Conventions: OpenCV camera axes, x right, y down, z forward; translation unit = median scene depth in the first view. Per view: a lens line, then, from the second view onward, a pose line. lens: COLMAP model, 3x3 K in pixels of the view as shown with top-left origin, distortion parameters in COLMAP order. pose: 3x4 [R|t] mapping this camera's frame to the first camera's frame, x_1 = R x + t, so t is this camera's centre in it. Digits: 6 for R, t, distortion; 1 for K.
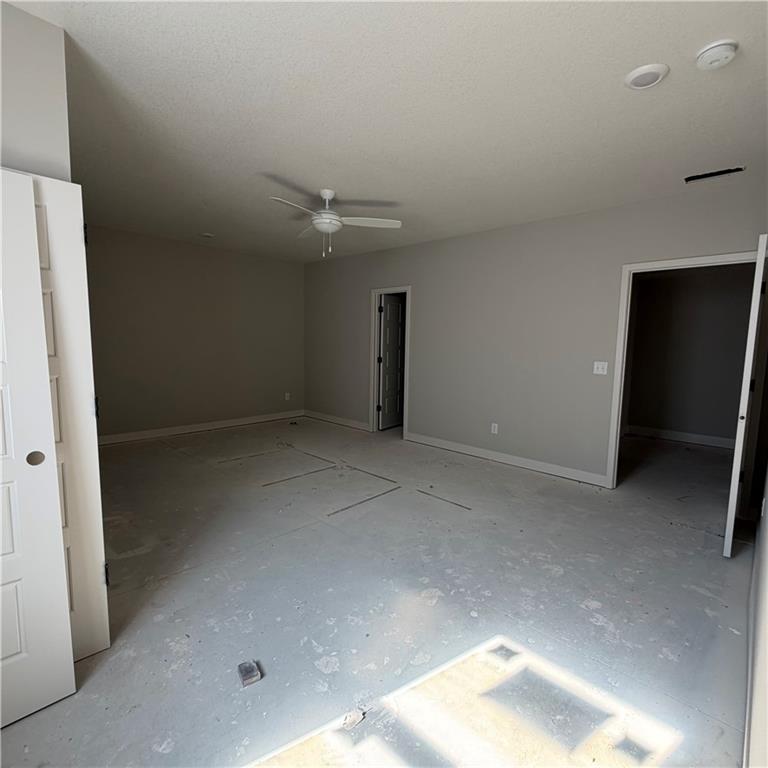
lens RADIAL K [[408.2, 0, 382.0], [0, 408.2, 384.8], [0, 0, 1]] dist [-0.001443, 0.000434]
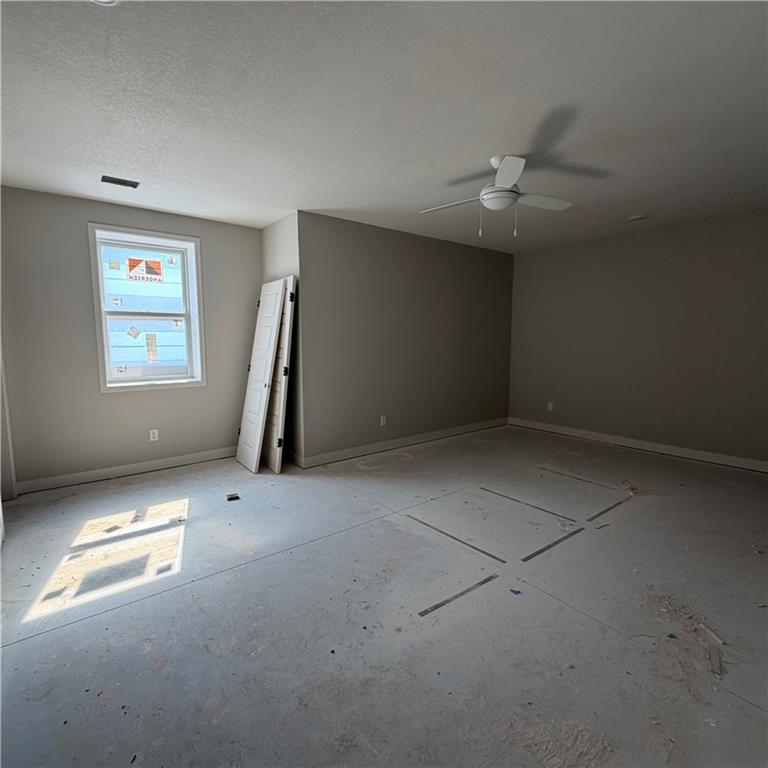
lens RADIAL K [[413.1, 0, 396.2], [0, 413.1, 397.7], [0, 0, 1]] dist [0.000153, 0.000564]
pose [[-0.140714, 0.121543, -0.982561, 1.231598], [-0.106920, 0.984766, 0.137128, -0.153097], [0.984260, 0.124352, -0.125575, 1.551870]]
